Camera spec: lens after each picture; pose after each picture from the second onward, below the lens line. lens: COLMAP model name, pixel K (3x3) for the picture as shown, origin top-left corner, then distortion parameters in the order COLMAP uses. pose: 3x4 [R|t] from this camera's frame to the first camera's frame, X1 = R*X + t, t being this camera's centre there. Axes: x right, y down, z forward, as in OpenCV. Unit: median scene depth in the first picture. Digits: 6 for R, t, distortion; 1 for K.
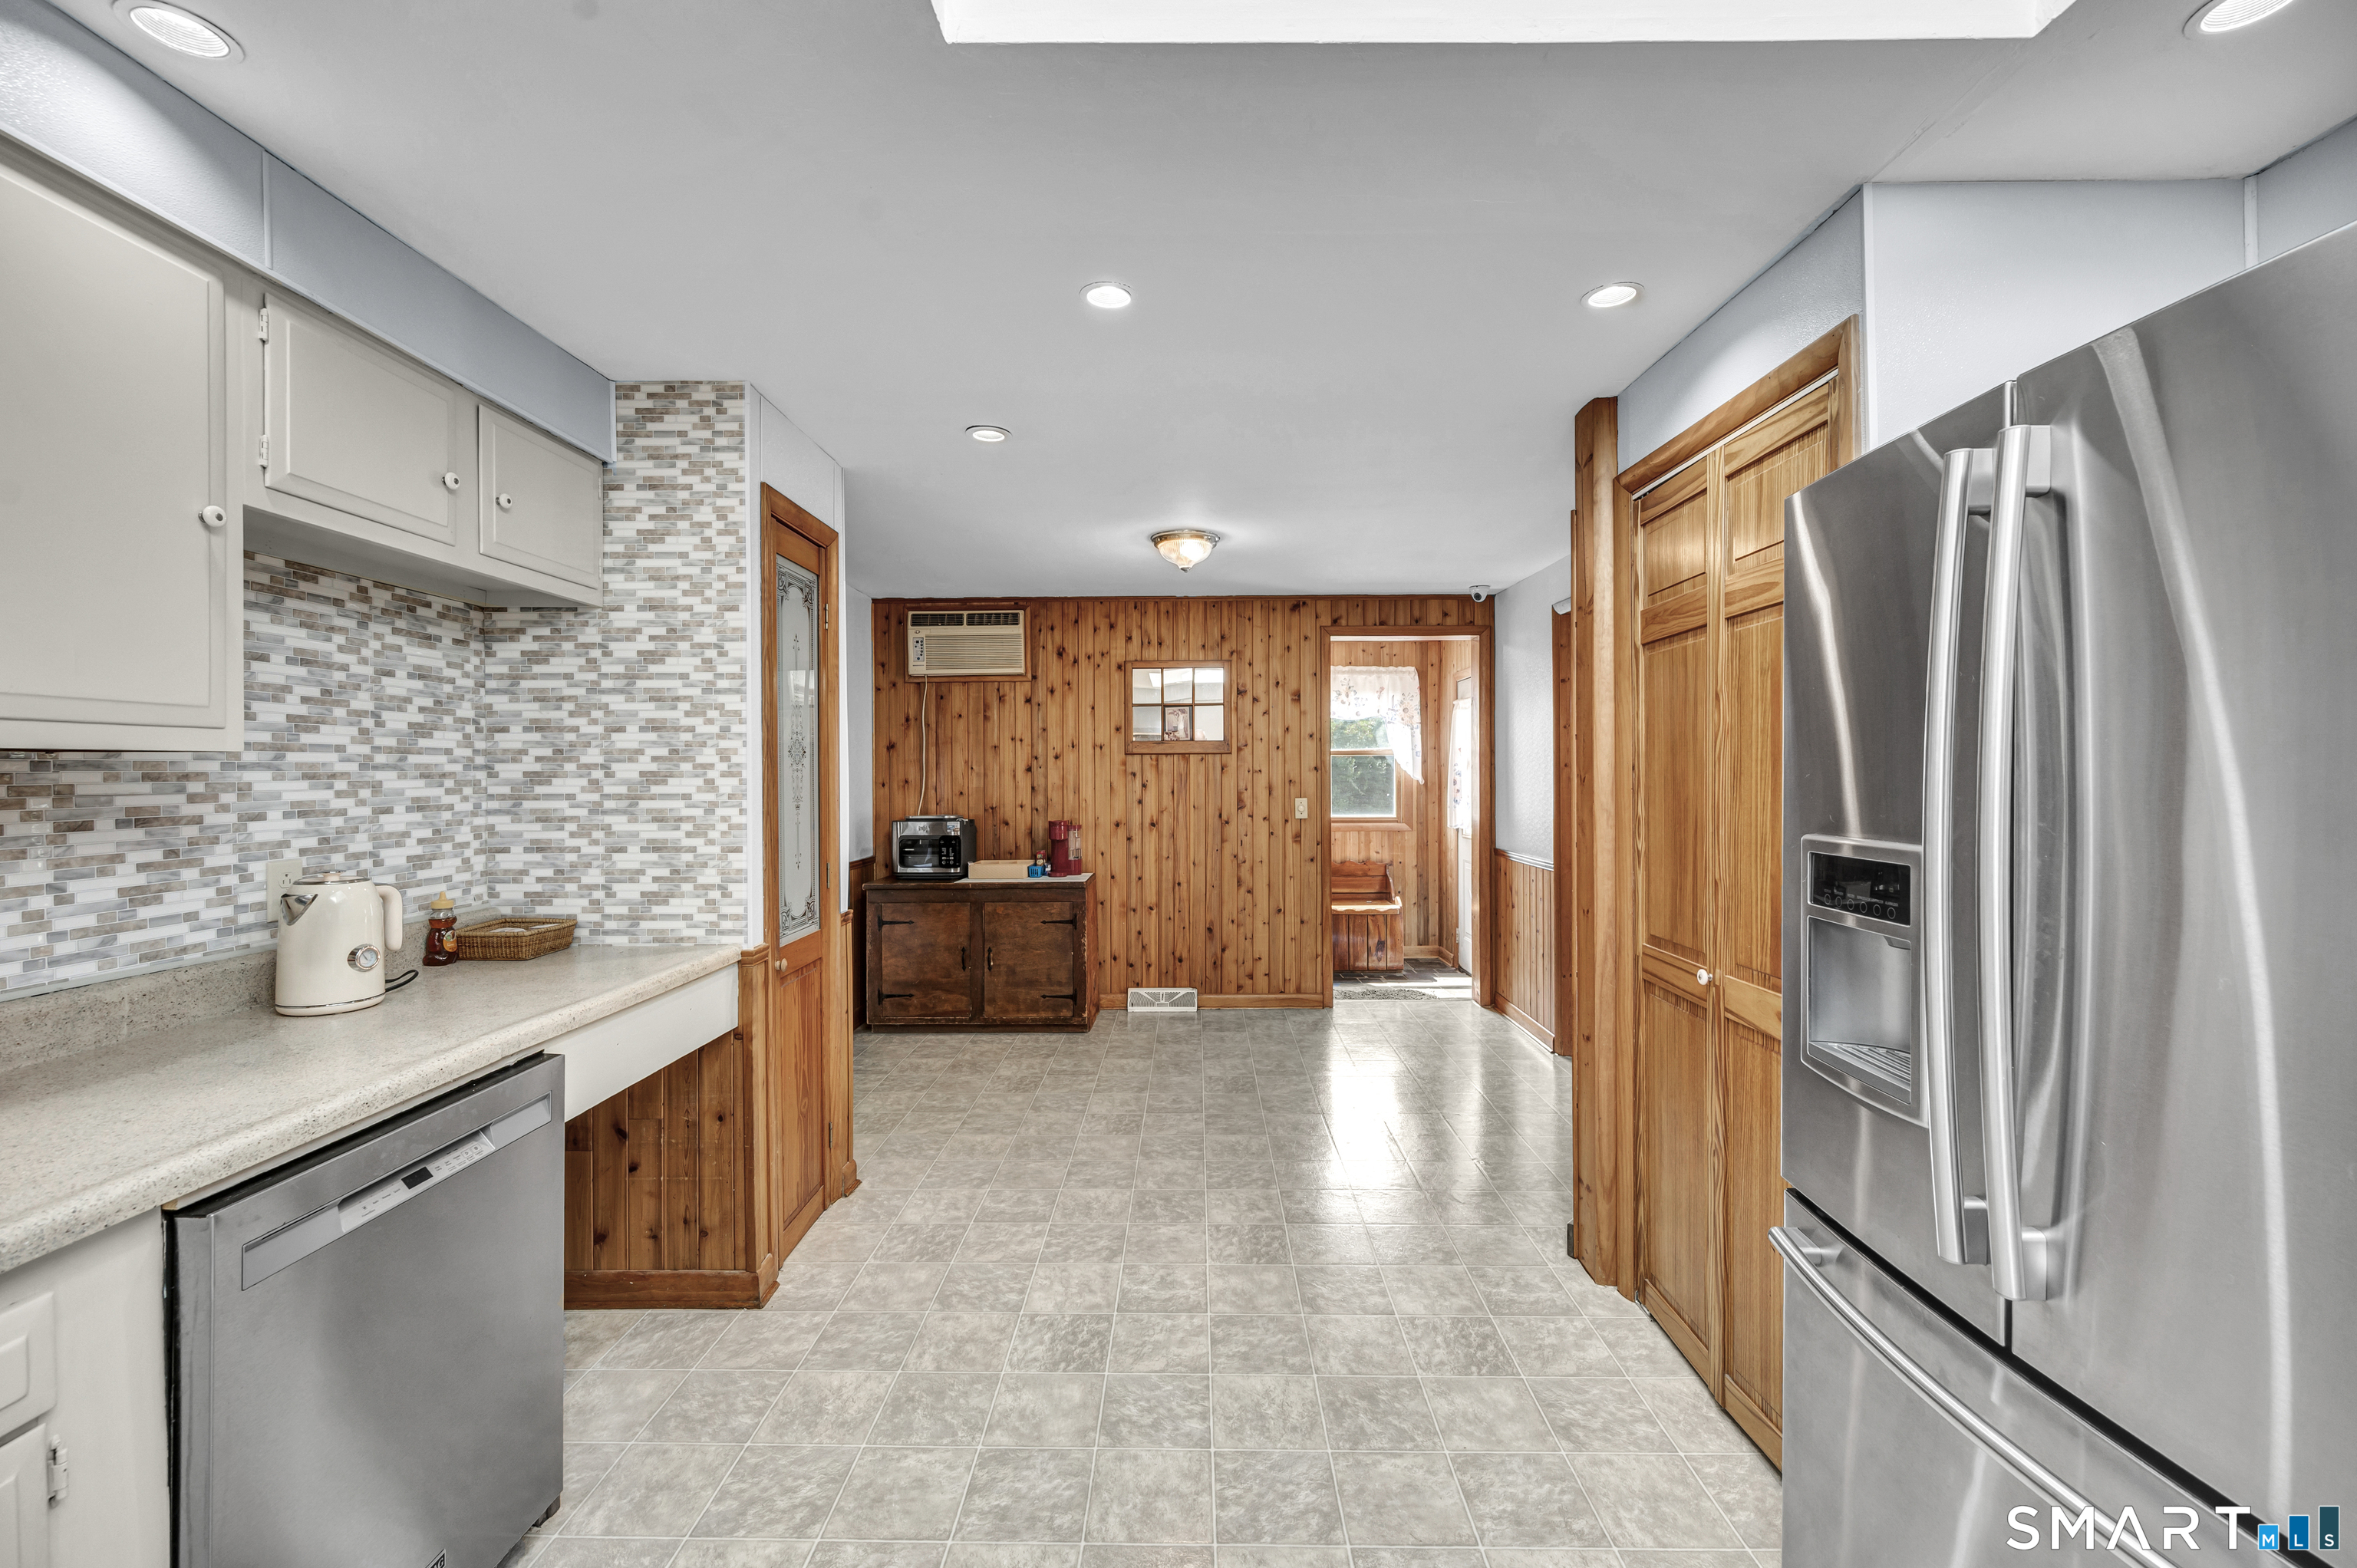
lens RADIAL K [[949.9, 0, 1180.7], [0, 949.9, 779.4], [0, 0, 1]] dist [-0.002963, -0.000421]
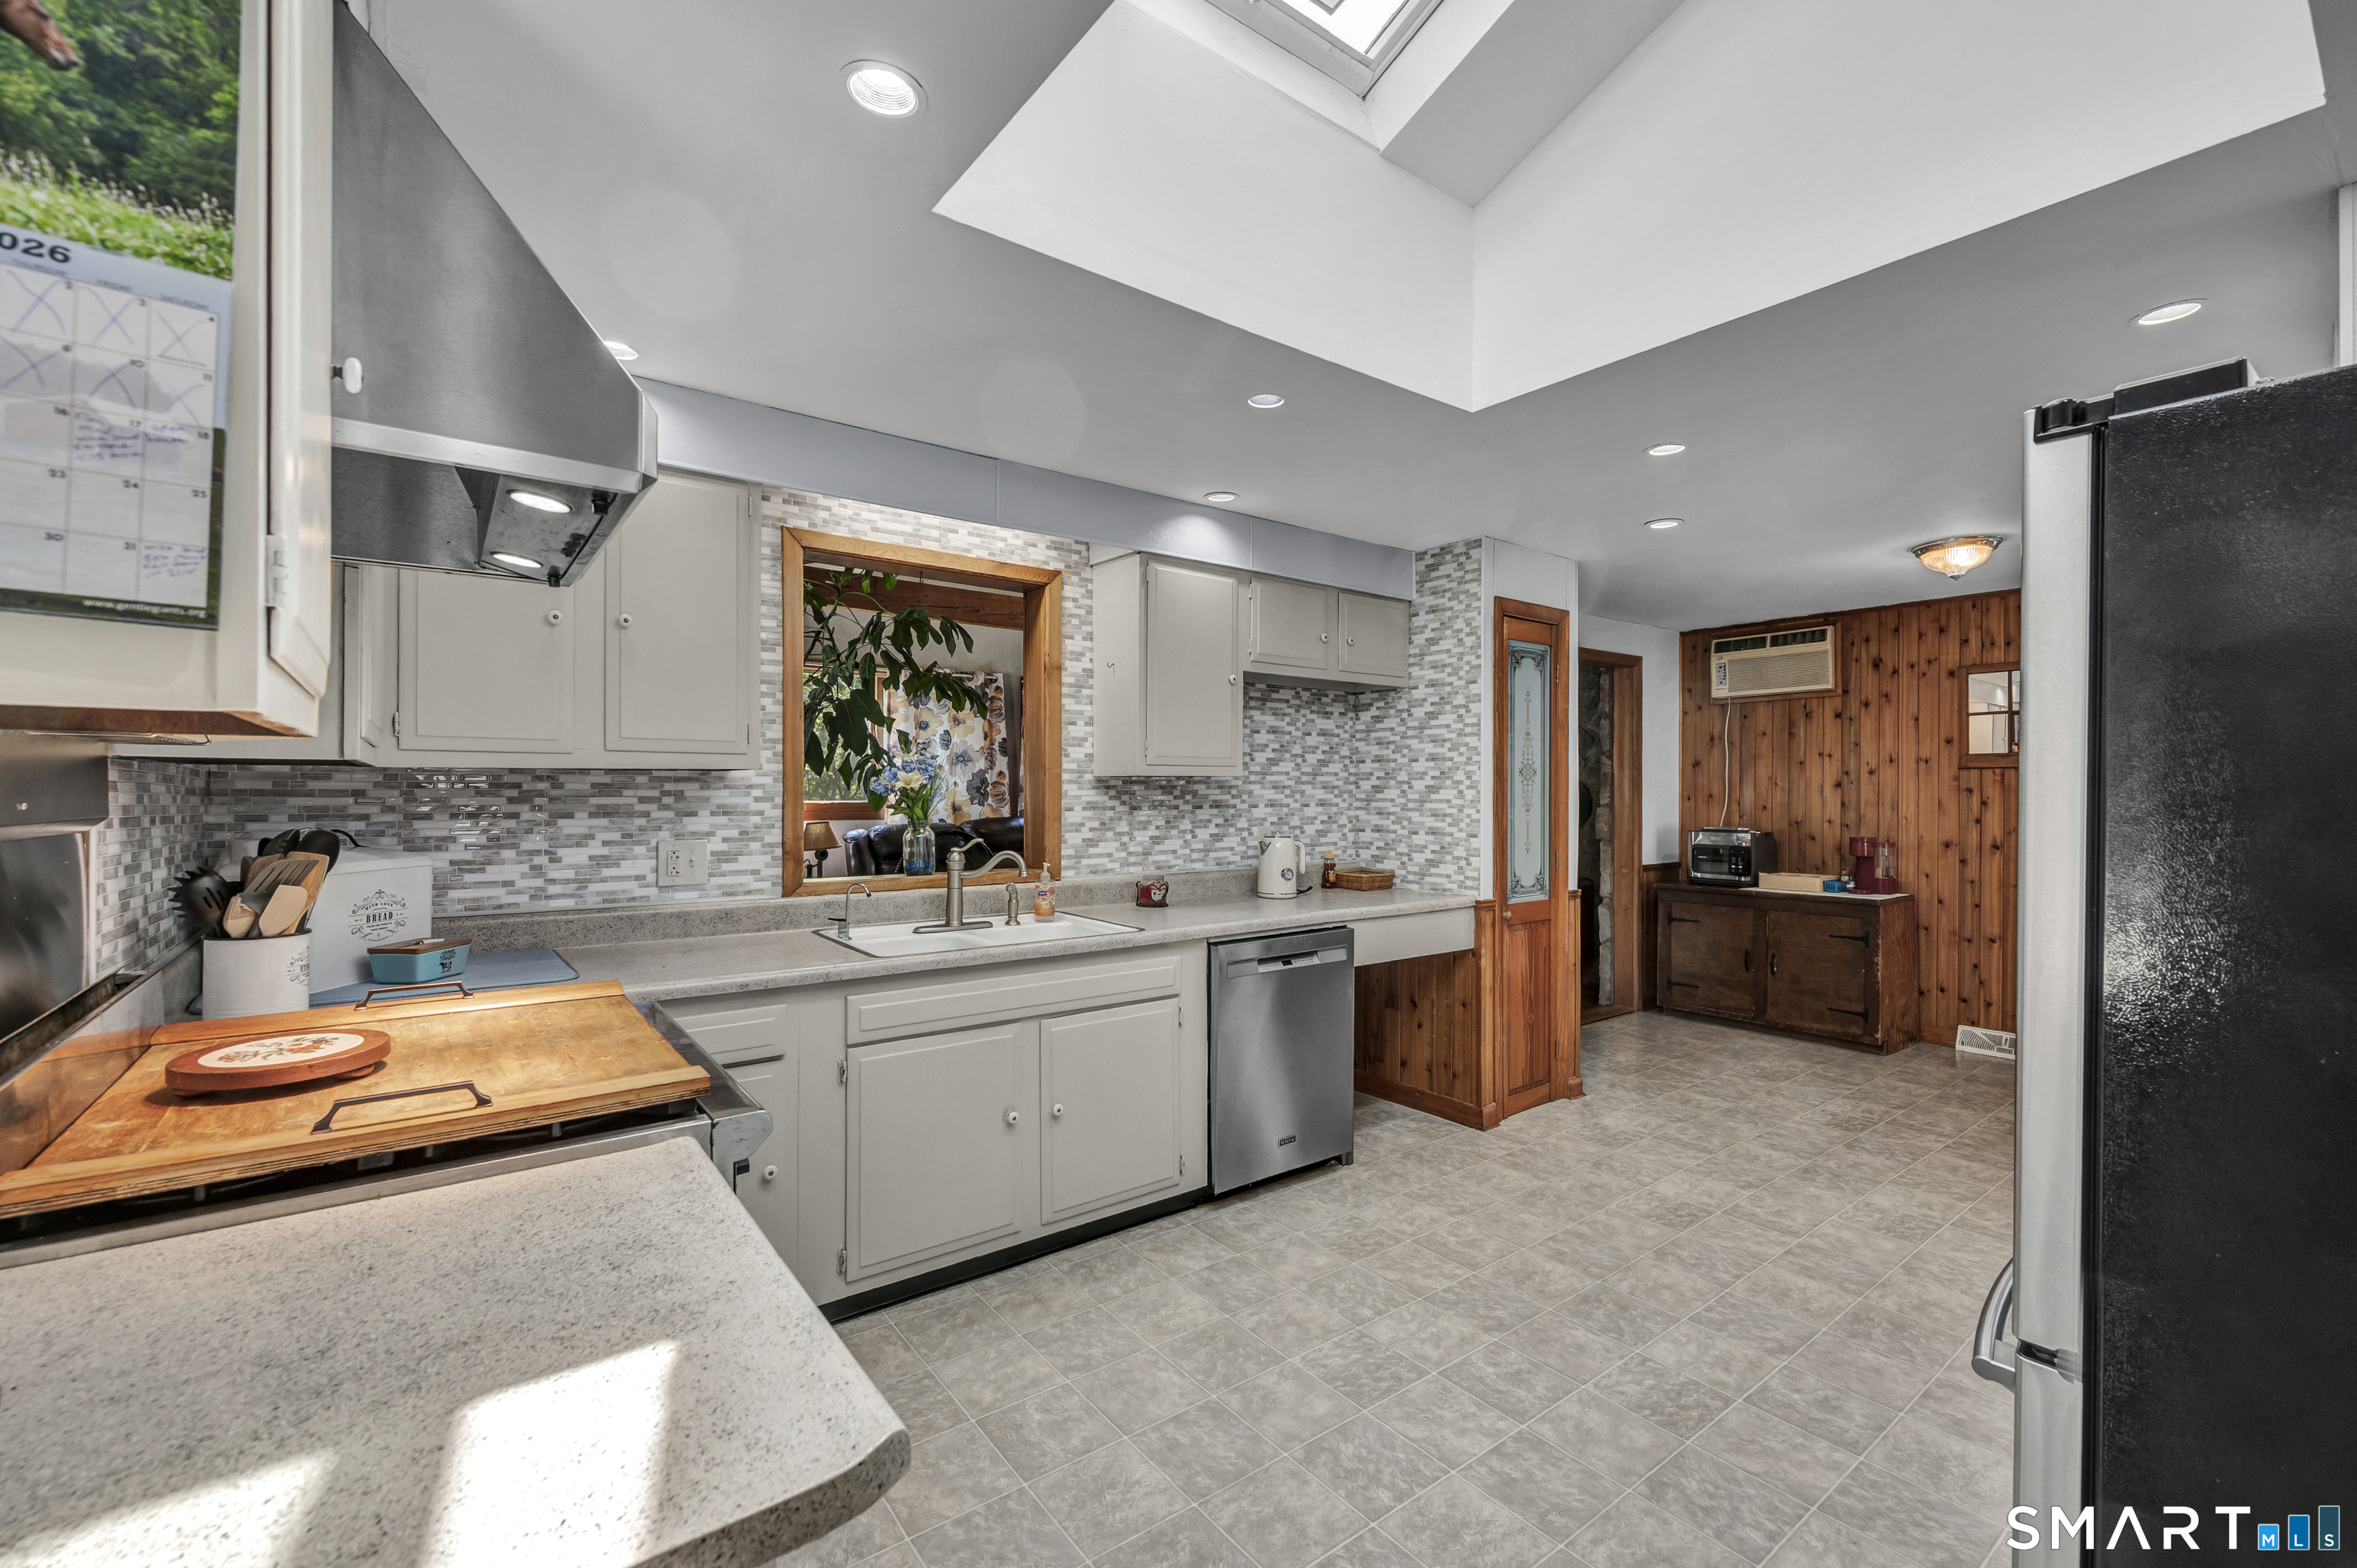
lens RADIAL K [[989.3, 0, 1182.9], [0, 989.3, 796.7], [0, 0, 1]] dist [-0.000168, -0.000067]
pose [[0.607088, 0.011240, -0.794555, 0.522494], [-0.010046, 0.999929, 0.006470, 0.003986], [0.794571, 0.004054, 0.607157, -0.364204]]
